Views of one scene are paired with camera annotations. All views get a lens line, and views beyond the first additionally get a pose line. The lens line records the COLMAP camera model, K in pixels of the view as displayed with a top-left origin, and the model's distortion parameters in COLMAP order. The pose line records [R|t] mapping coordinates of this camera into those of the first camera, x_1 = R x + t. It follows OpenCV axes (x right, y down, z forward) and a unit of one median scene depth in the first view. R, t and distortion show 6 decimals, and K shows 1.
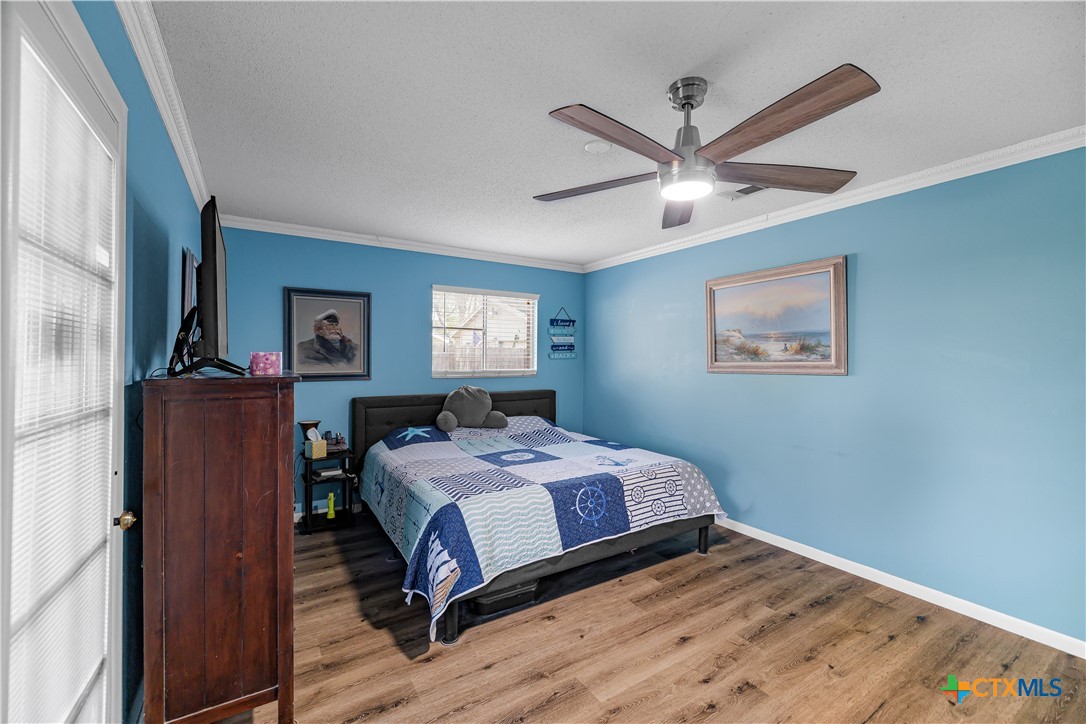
lens RADIAL K [[458.7, 0, 541.6], [0, 458.7, 357.3], [0, 0, 1]] dist [-0.000599, -0.000149]
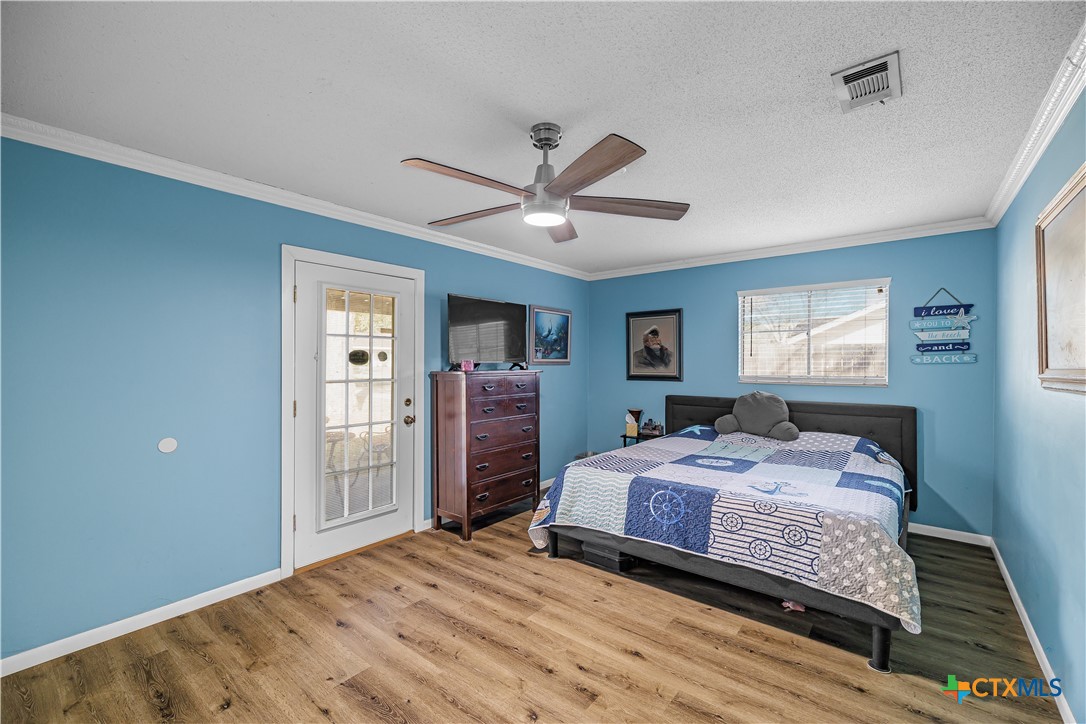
lens RADIAL K [[458.7, 0, 541.4], [0, 458.7, 361.9], [0, 0, 1]] dist [-0.000599, -0.000149]
pose [[0.309394, -0.005141, -0.950920, 0.686649], [0.002582, 0.999986, -0.004566, 0.003444], [0.950930, -0.001043, 0.309403, 0.301578]]
